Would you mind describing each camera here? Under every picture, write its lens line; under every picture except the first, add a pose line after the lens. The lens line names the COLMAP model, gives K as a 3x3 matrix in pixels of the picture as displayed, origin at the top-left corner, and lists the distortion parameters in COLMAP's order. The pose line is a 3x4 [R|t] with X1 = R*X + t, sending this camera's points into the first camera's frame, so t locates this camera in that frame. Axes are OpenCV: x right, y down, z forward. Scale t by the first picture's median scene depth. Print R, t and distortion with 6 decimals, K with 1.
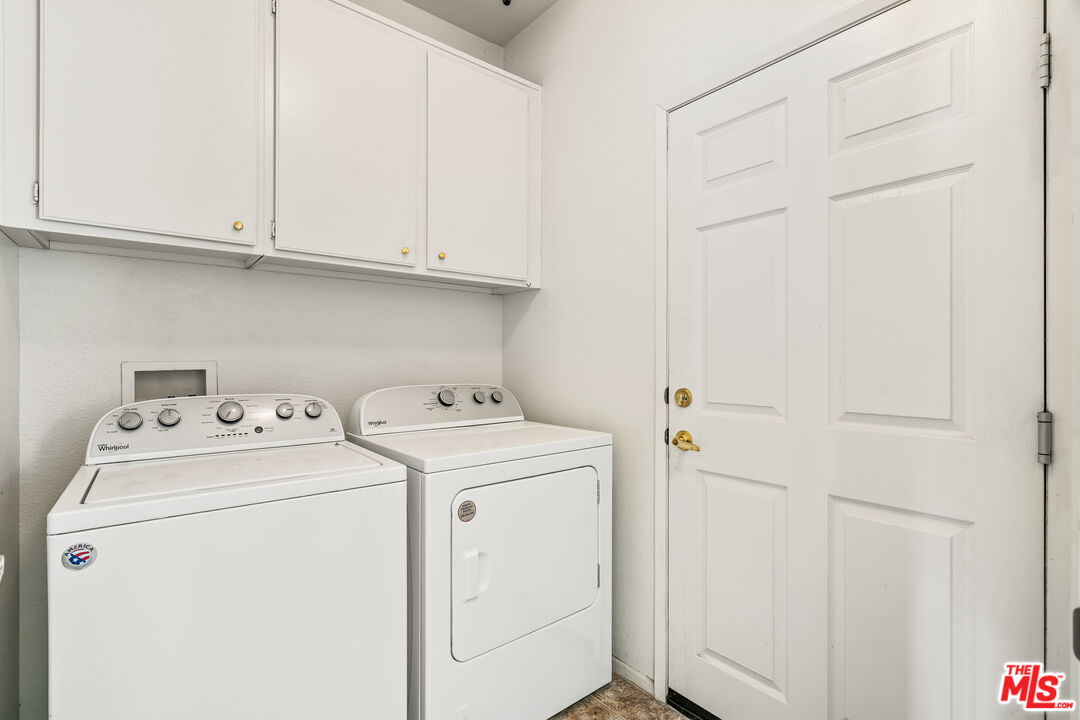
lens RADIAL K [[551.9, 0, 540.0], [0, 551.9, 360.0], [0, 0, 1]] dist [0.000611, -0.000701]
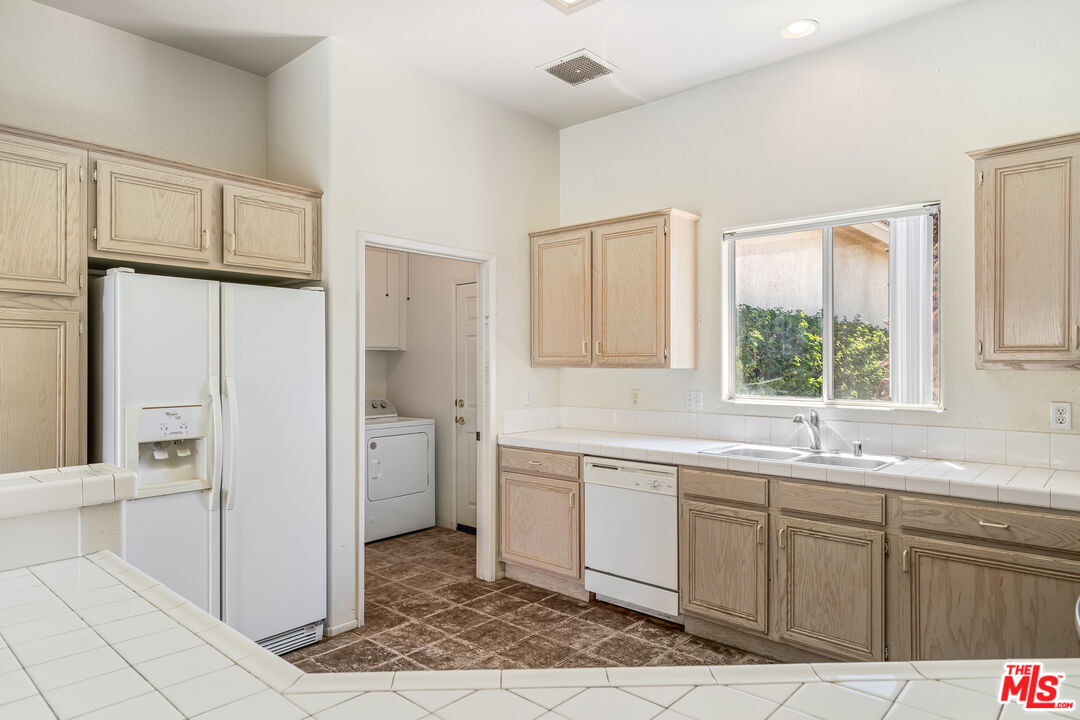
lens RADIAL K [[653.0, 0, 540.0], [0, 653.0, 360.0], [0, 0, 1]] dist [-0.002021, 0.000618]
pose [[0.986686, -0.001849, 0.162625, 0.137058], [0.003507, 0.999945, -0.009908, -0.100752], [-0.162598, 0.010346, 0.986638, -2.046631]]
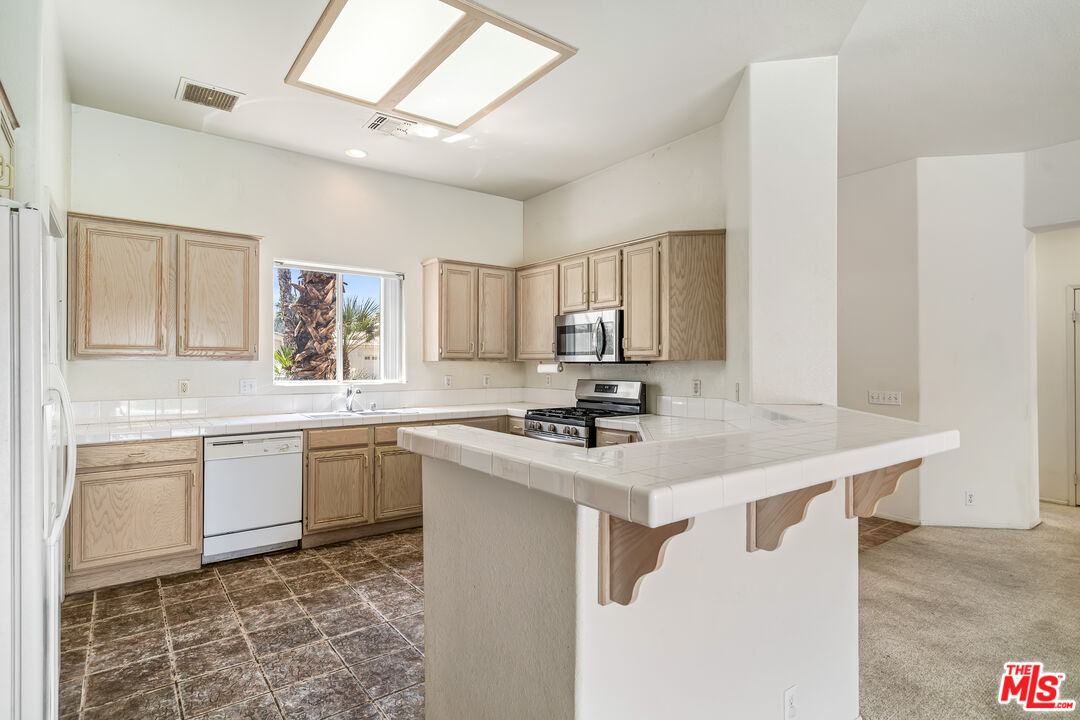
lens RADIAL K [[551.9, 0, 540.0], [0, 551.9, 360.0], [0, 0, 1]] dist [0.000611, -0.000701]
pose [[0.031739, 0.000882, 0.999496, -1.366990], [0.005335, 0.999985, -0.001052, -0.087162], [-0.999482, 0.005365, 0.031734, -1.265542]]
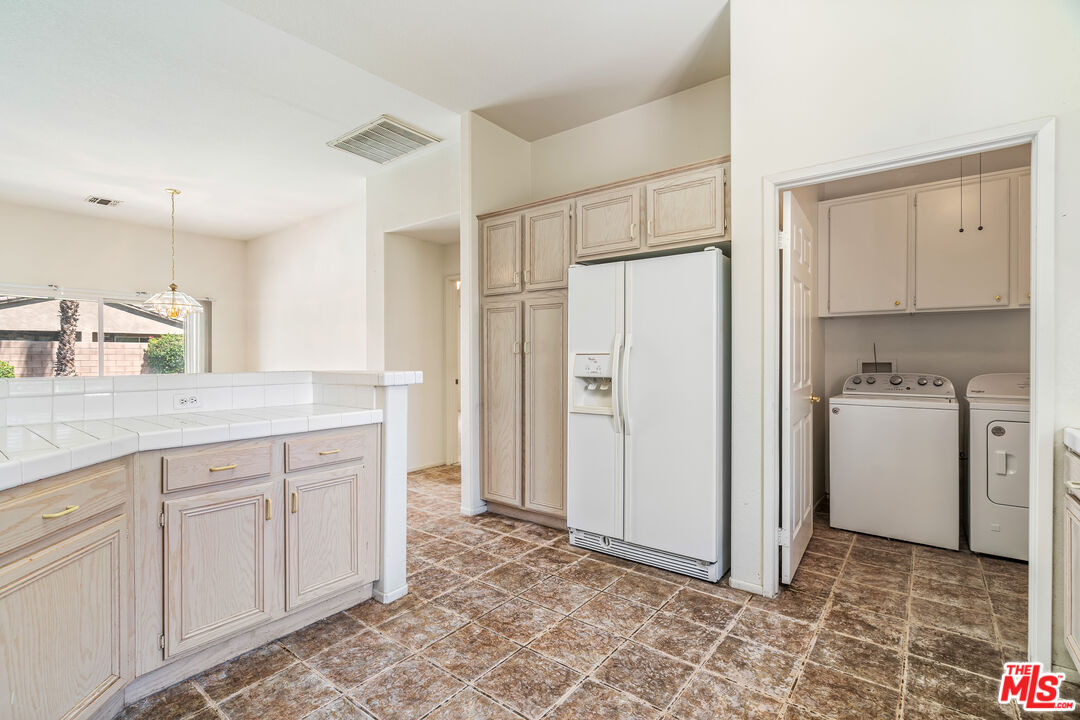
lens RADIAL K [[493.2, 0, 540.0], [0, 493.2, 360.0], [0, 0, 1]] dist [0.000141, 0.001197]
pose [[0.228297, 0.000676, -0.973591, 1.128456], [-0.001648, 0.999999, 0.000308, 0.009978], [0.973590, 0.001534, 0.228298, -0.961558]]
